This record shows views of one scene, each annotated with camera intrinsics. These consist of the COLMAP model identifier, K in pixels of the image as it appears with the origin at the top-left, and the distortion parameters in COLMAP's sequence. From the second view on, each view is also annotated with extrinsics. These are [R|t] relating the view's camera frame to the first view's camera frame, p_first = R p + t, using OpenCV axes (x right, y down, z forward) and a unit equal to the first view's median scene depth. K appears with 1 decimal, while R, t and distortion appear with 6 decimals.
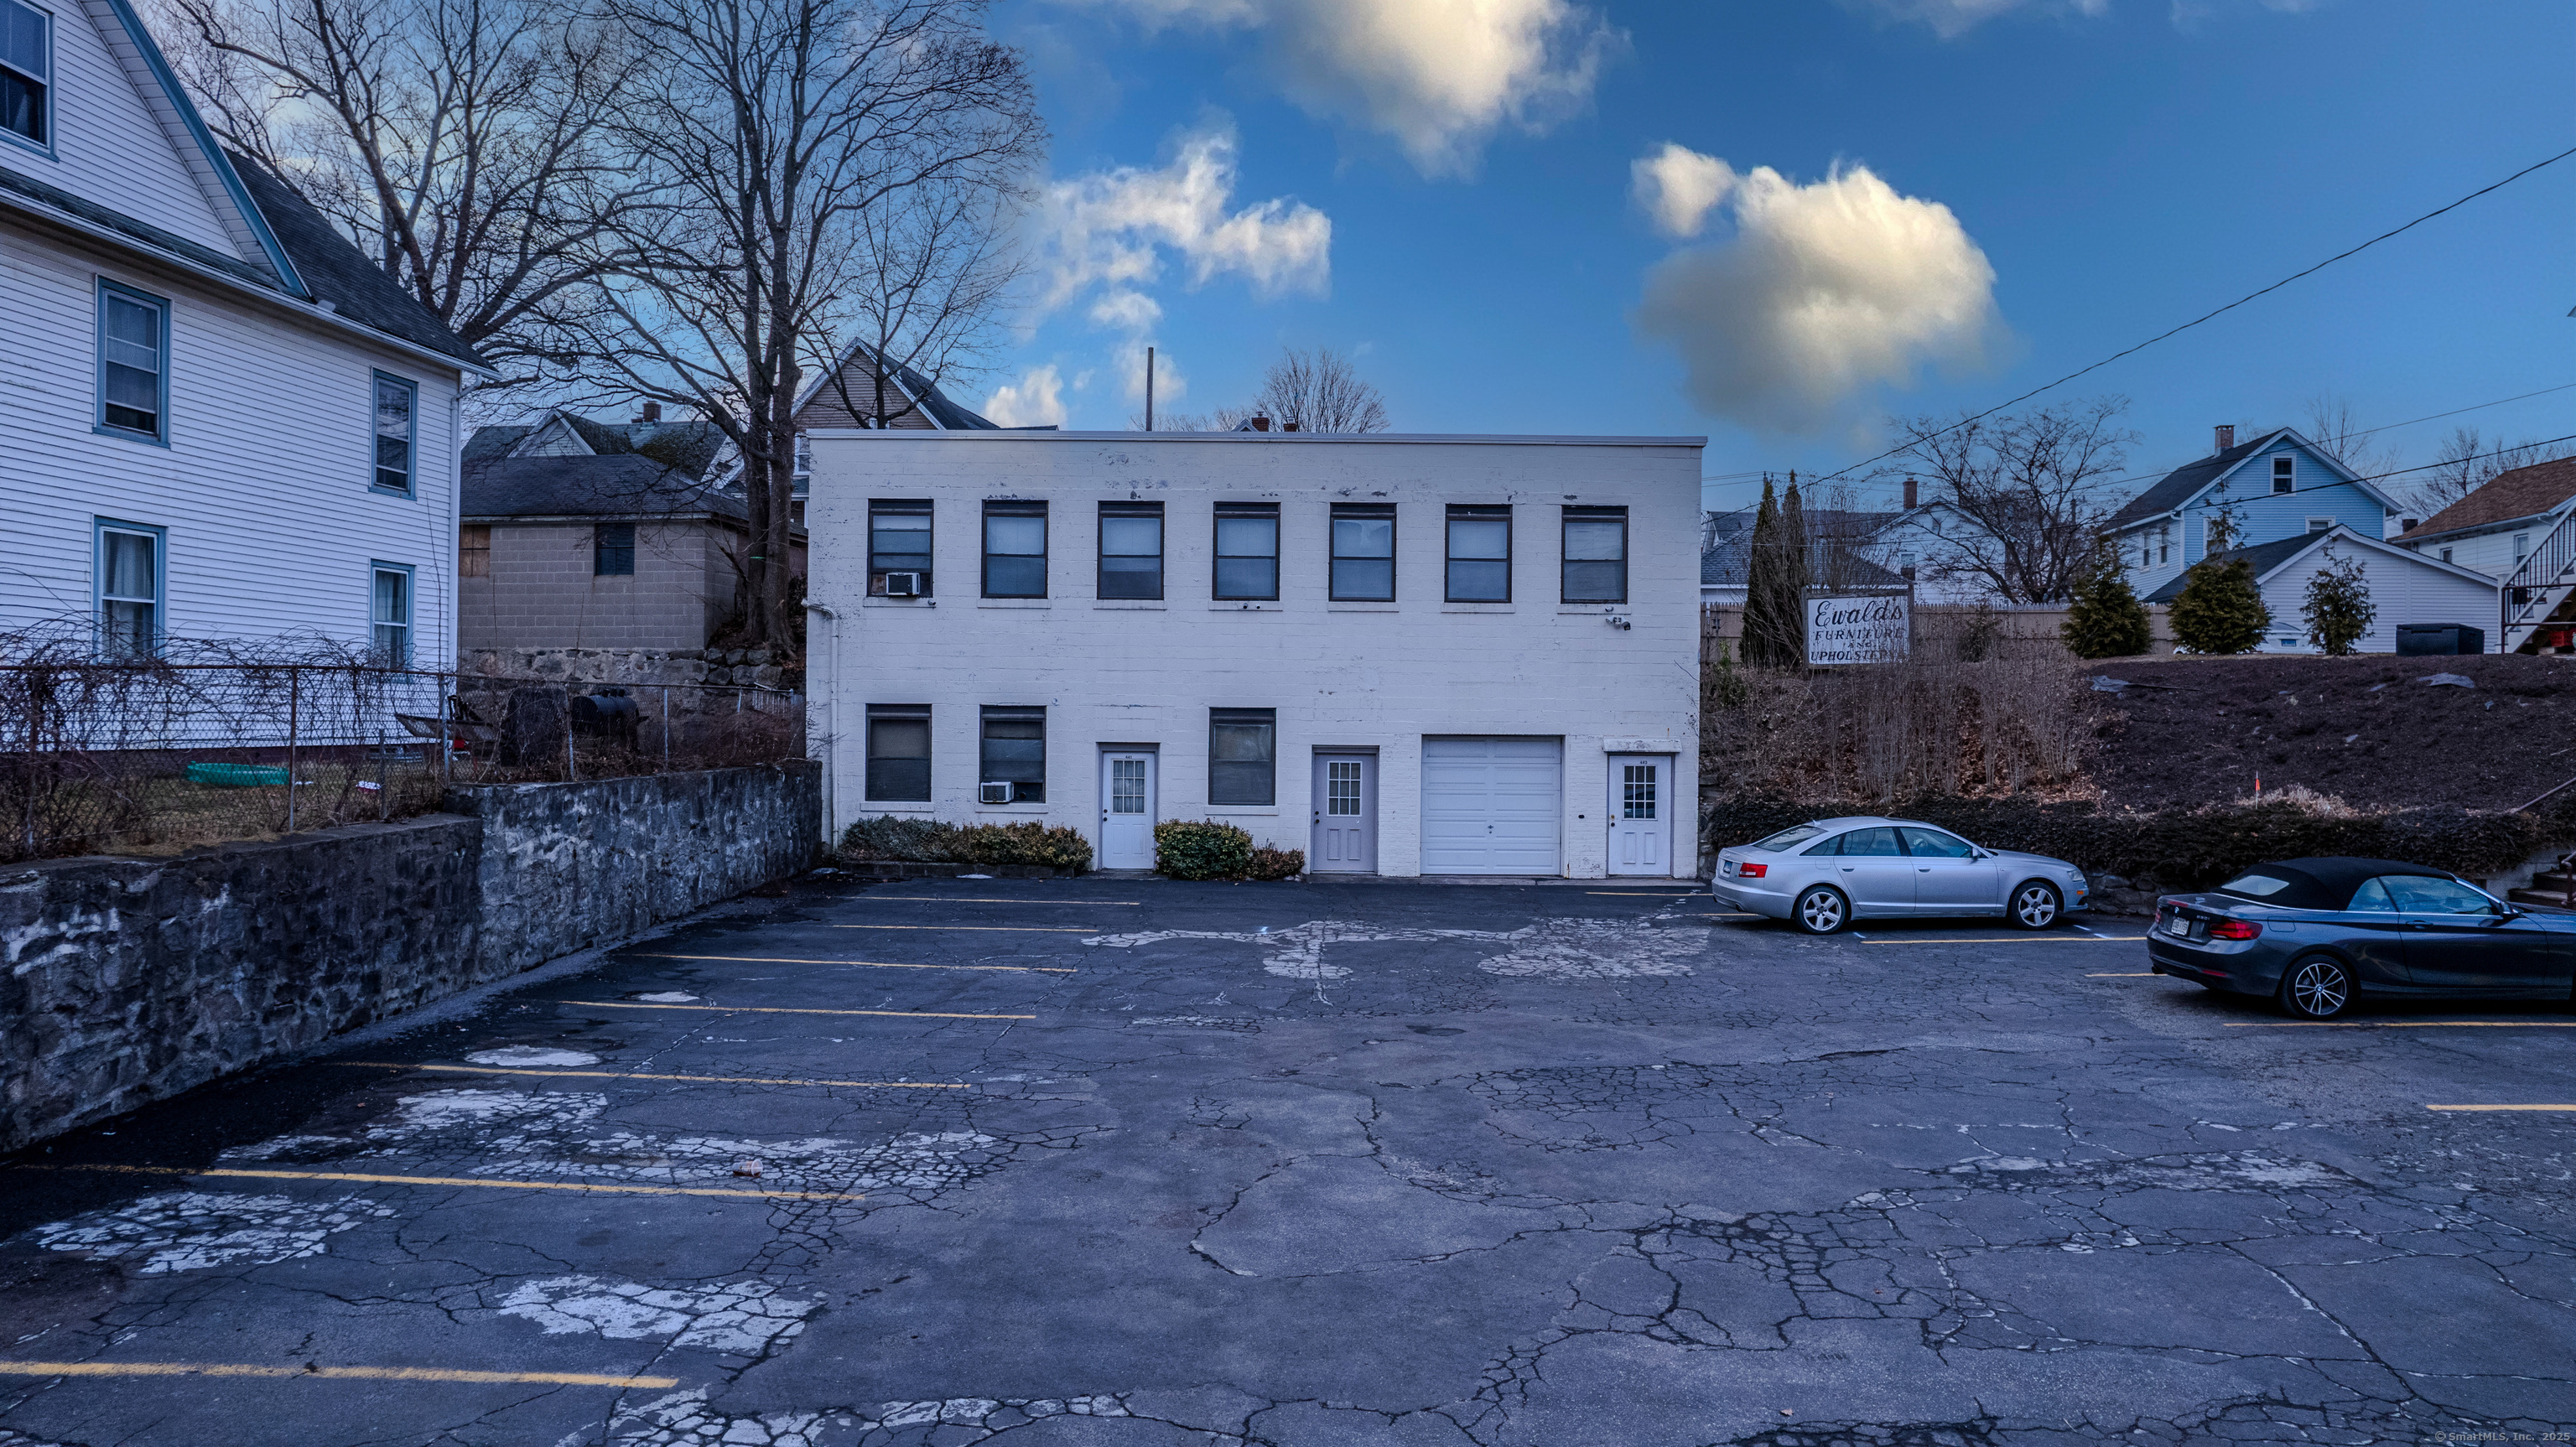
lens RADIAL K [[1657.1, 0, 1285.8], [0, 1657.1, 722.2], [0, 0, 1]] dist [-0.072121, 0.060513]
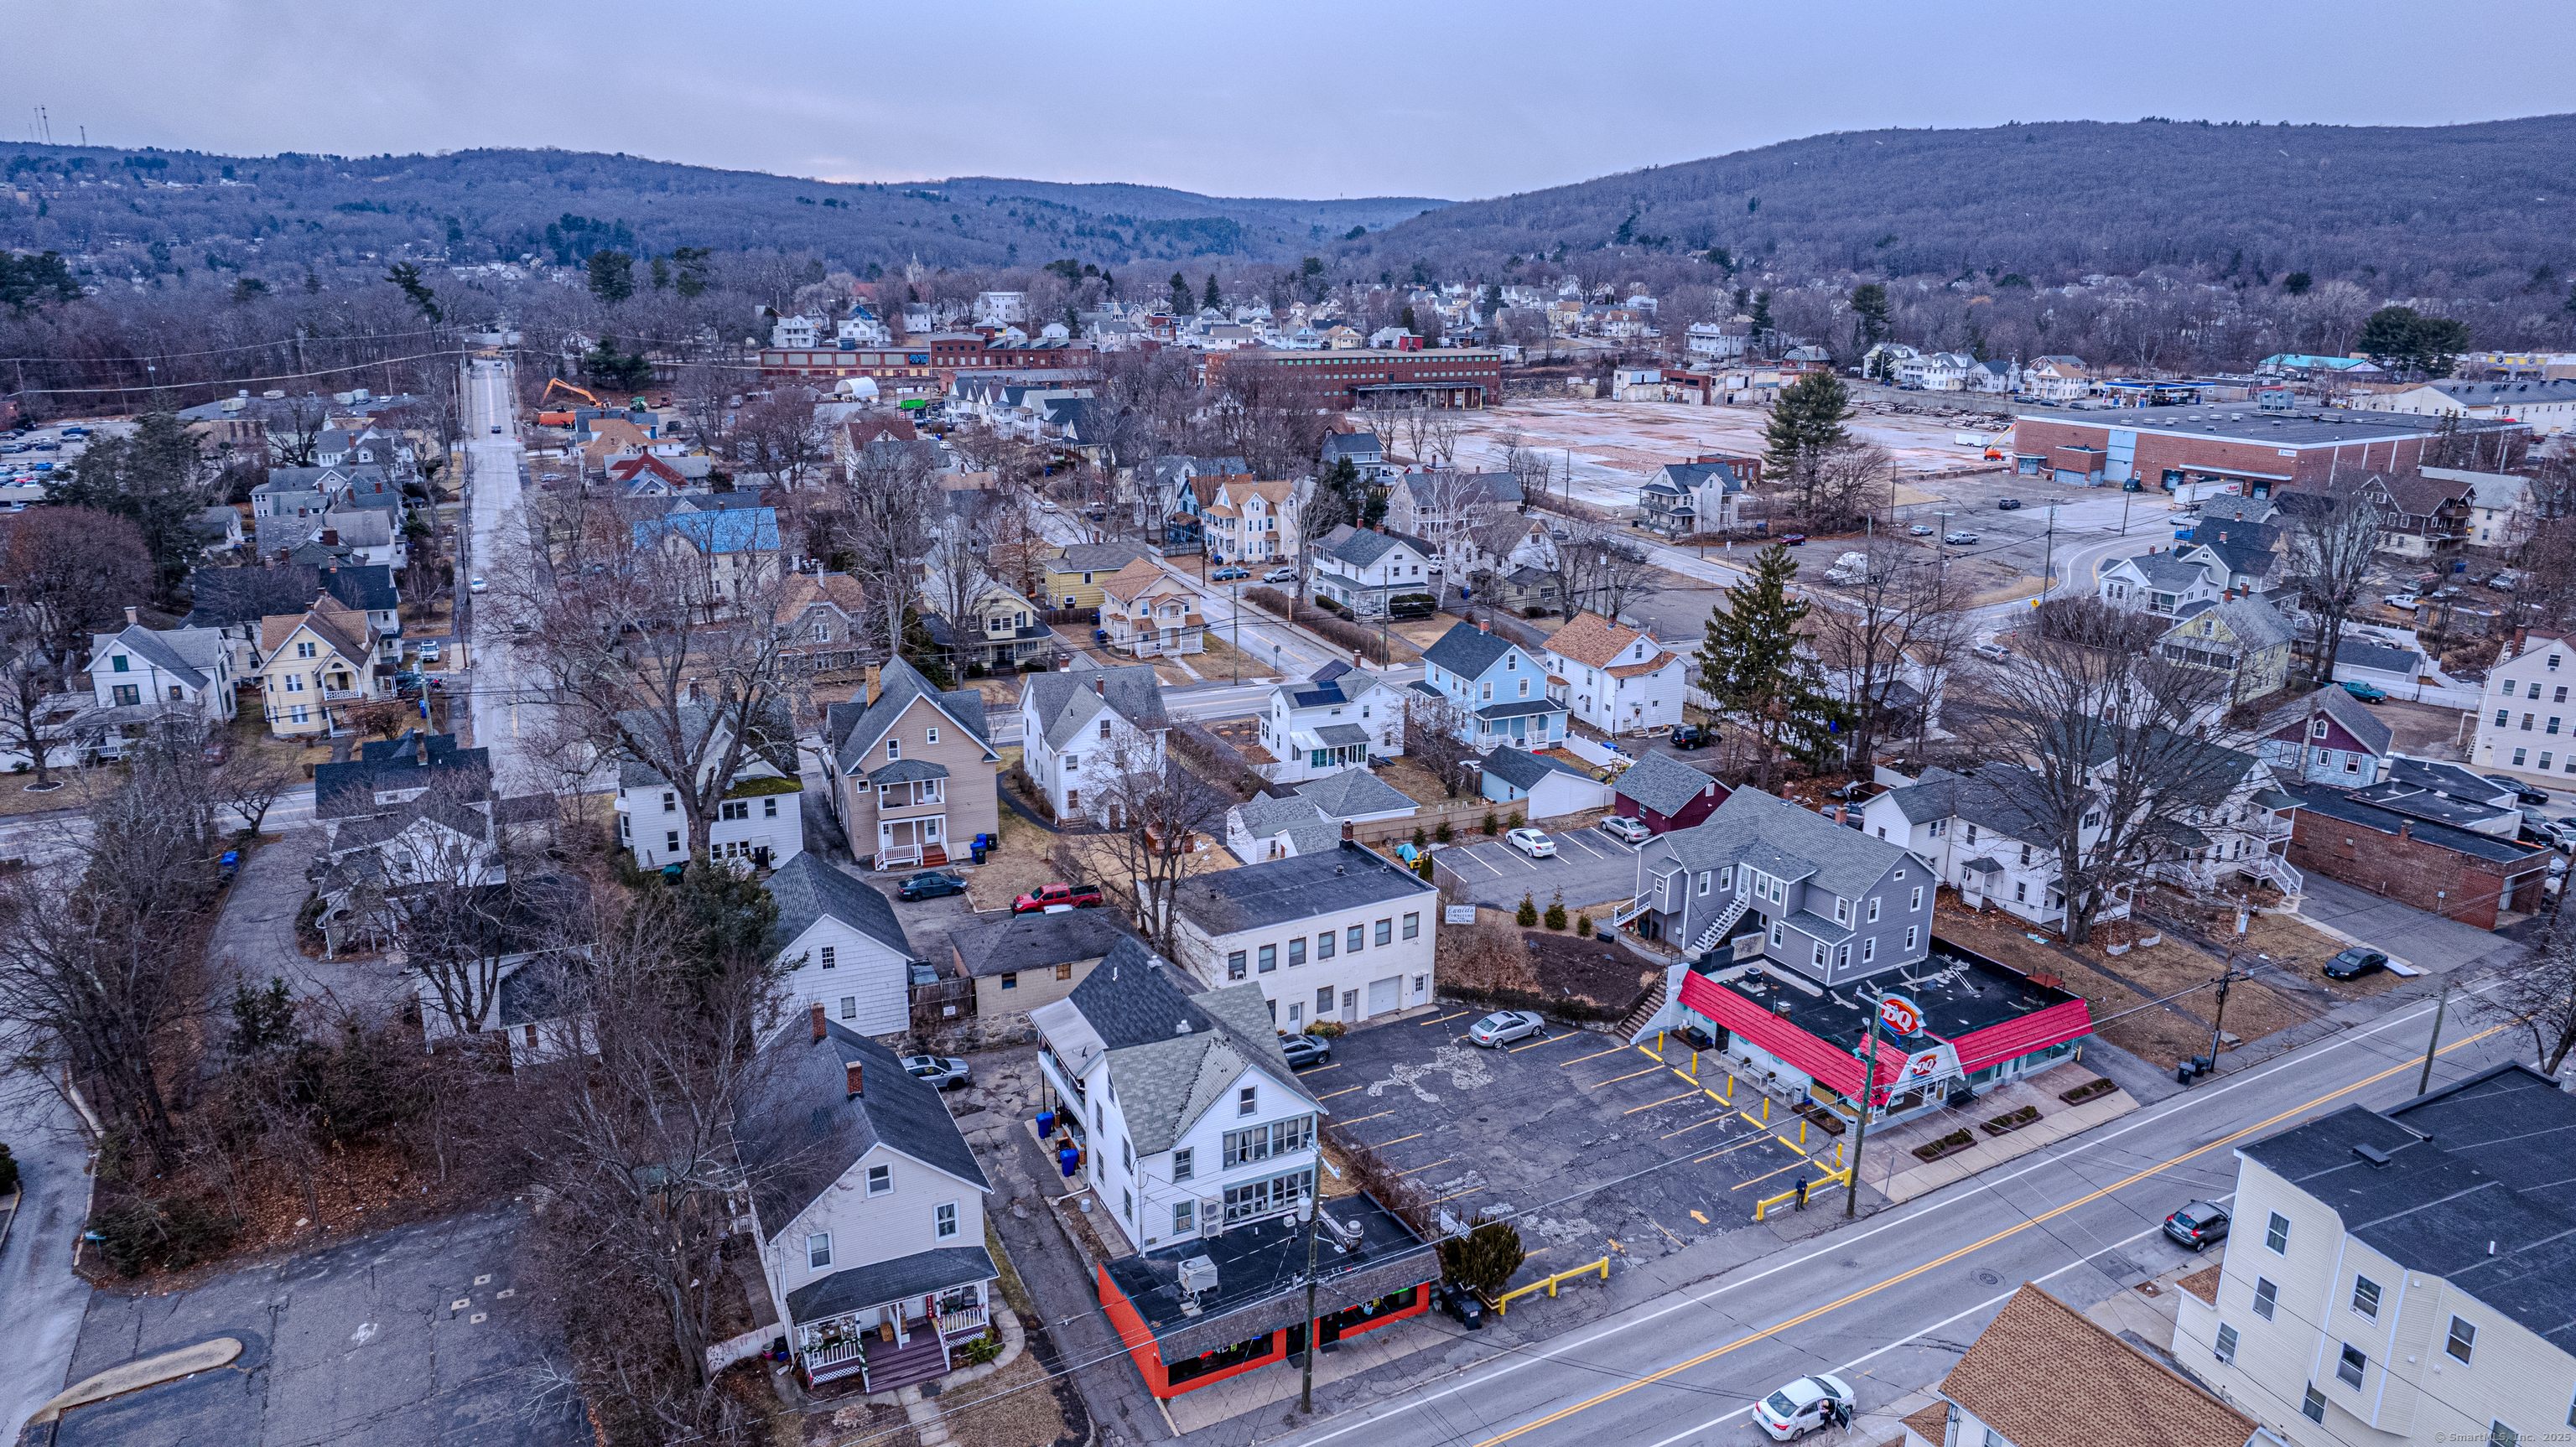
lens RADIAL K [[1657.1, 0, 1289.8], [0, 1657.1, 720.4], [0, 0, 1]] dist [-0.072121, 0.060513]
pose [[0.864301, -0.139469, 0.483251, -1.688229], [-0.000377, 0.960607, 0.277910, -1.509027], [-0.502974, -0.240380, 0.830201, -1.705948]]
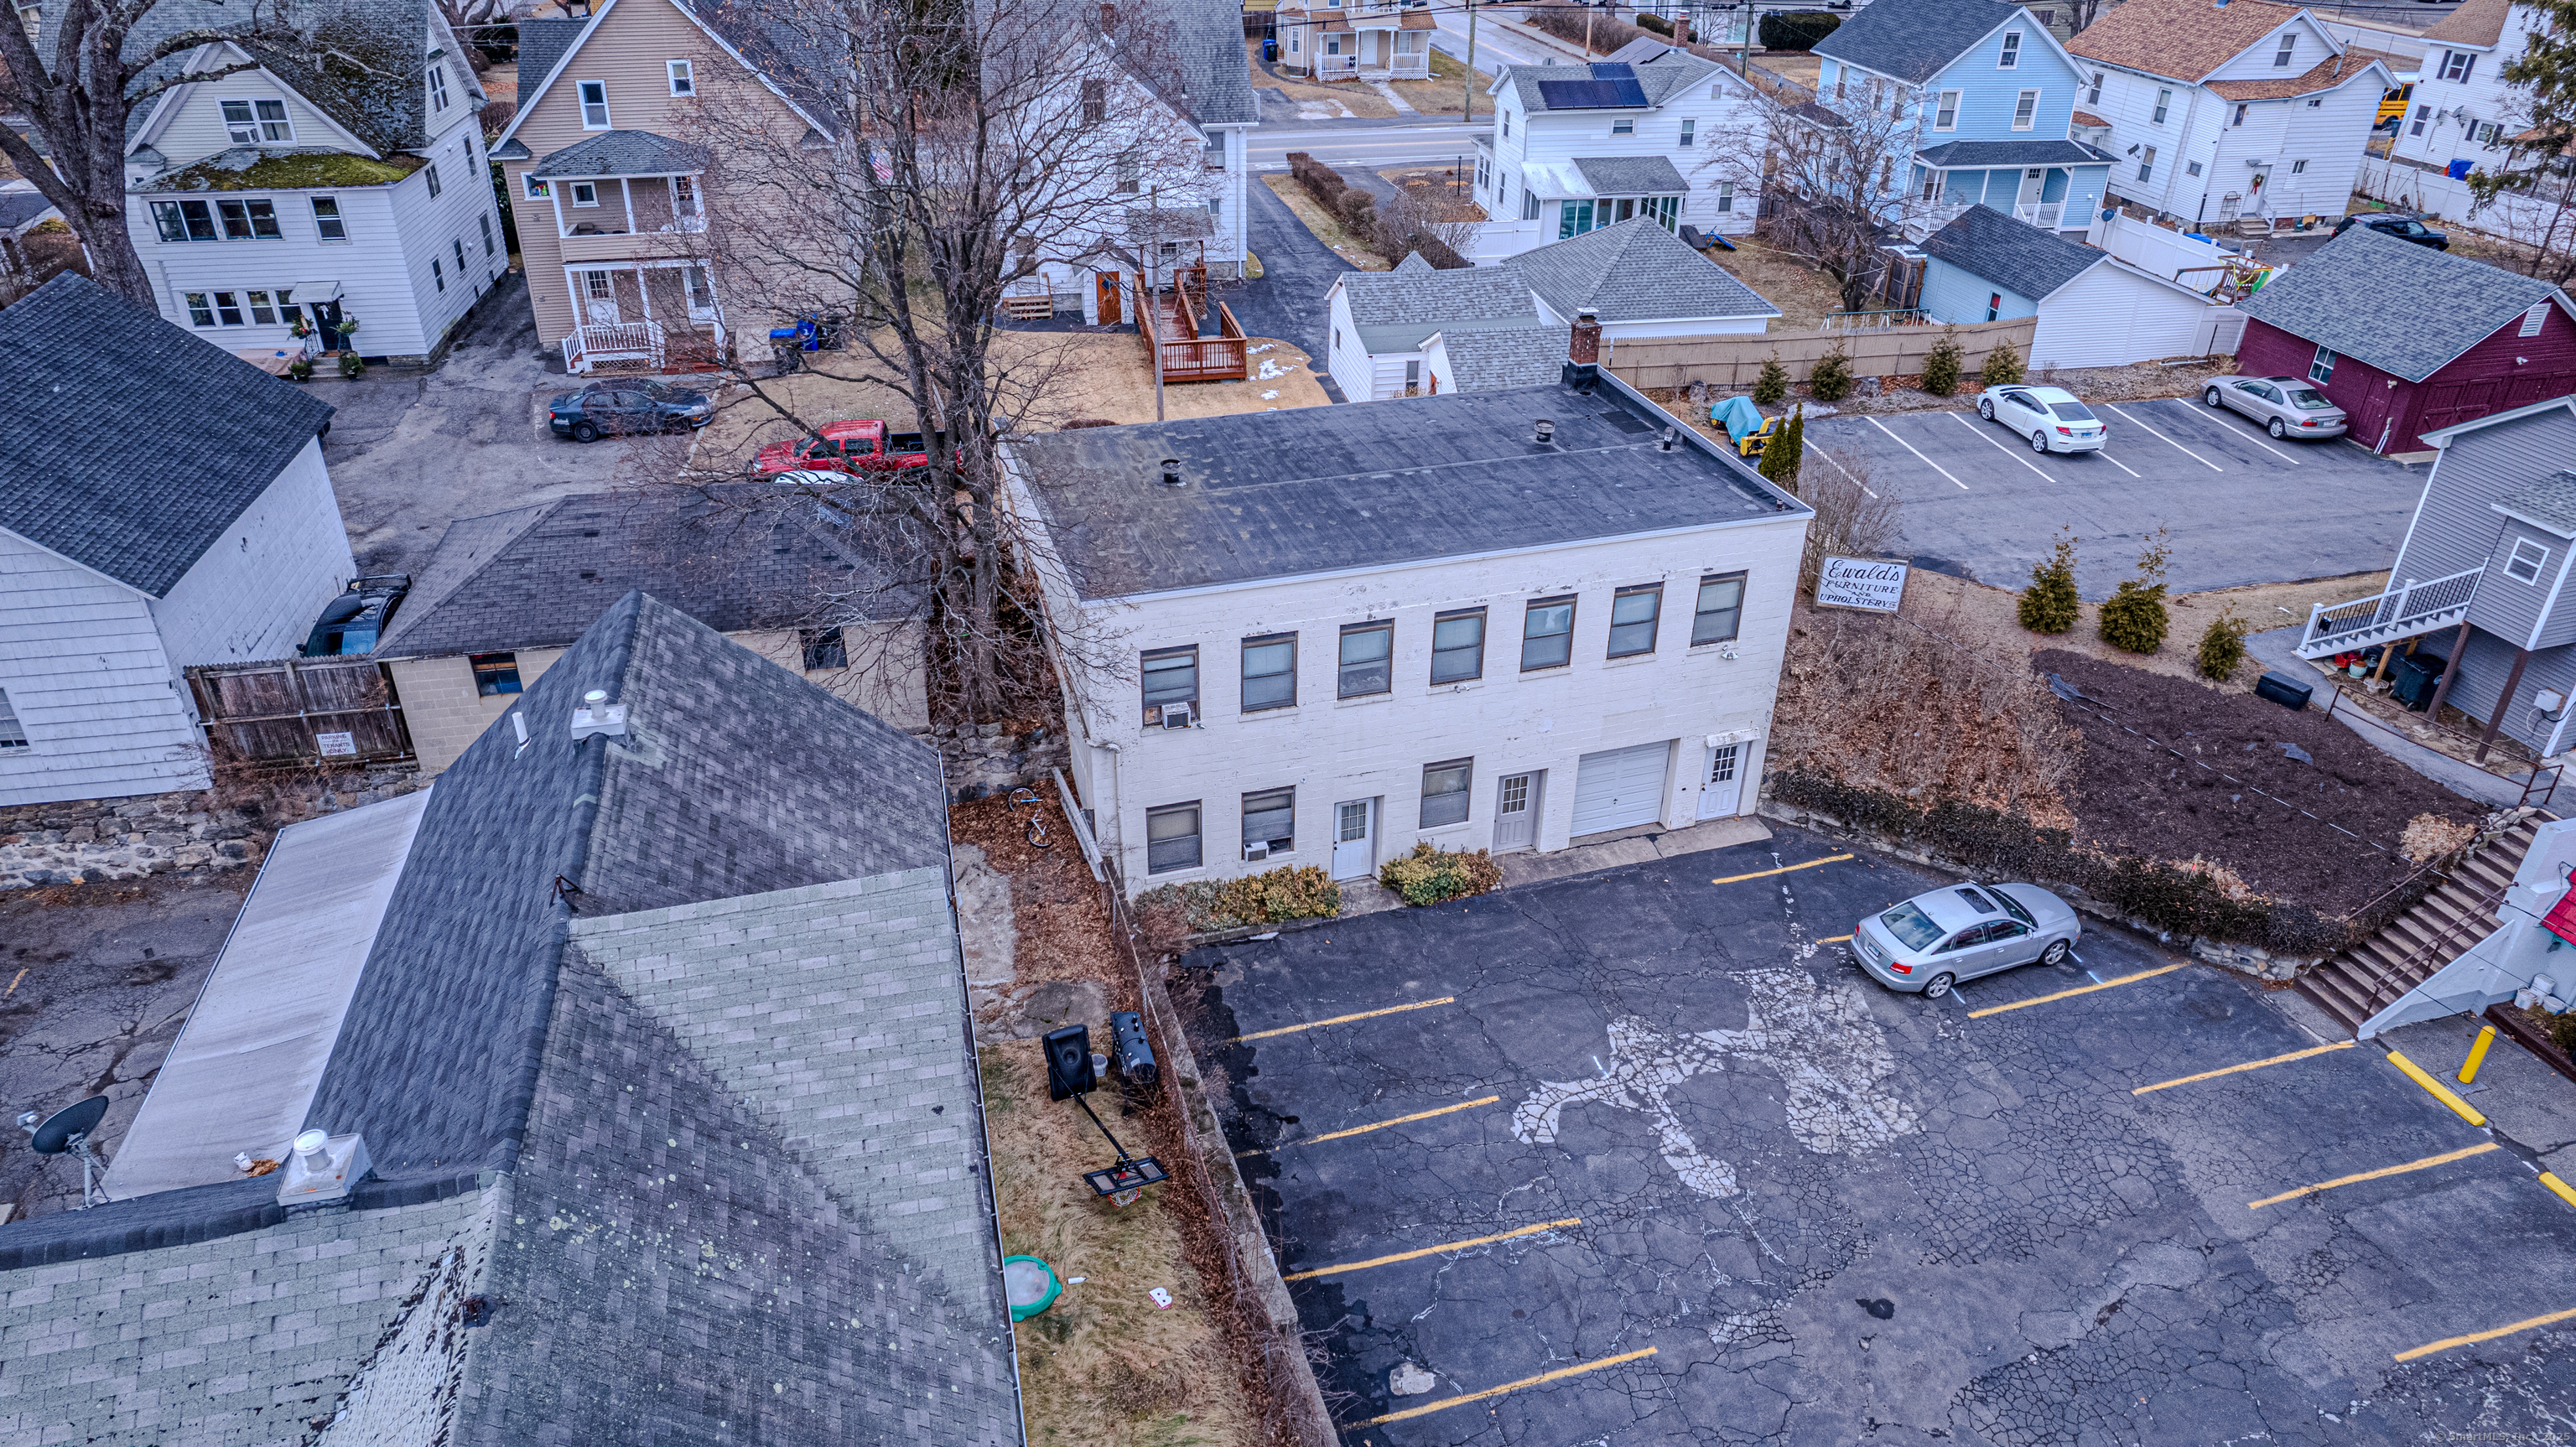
lens RADIAL K [[1657.1, 0, 1287.3], [0, 1657.1, 717.5], [0, 0, 1]] dist [-0.072121, 0.060513]
pose [[0.950782, -0.154866, 0.268383, -0.462726], [-0.000700, 0.865069, 0.501652, -0.648258], [-0.309859, -0.477150, 0.822384, 0.047915]]
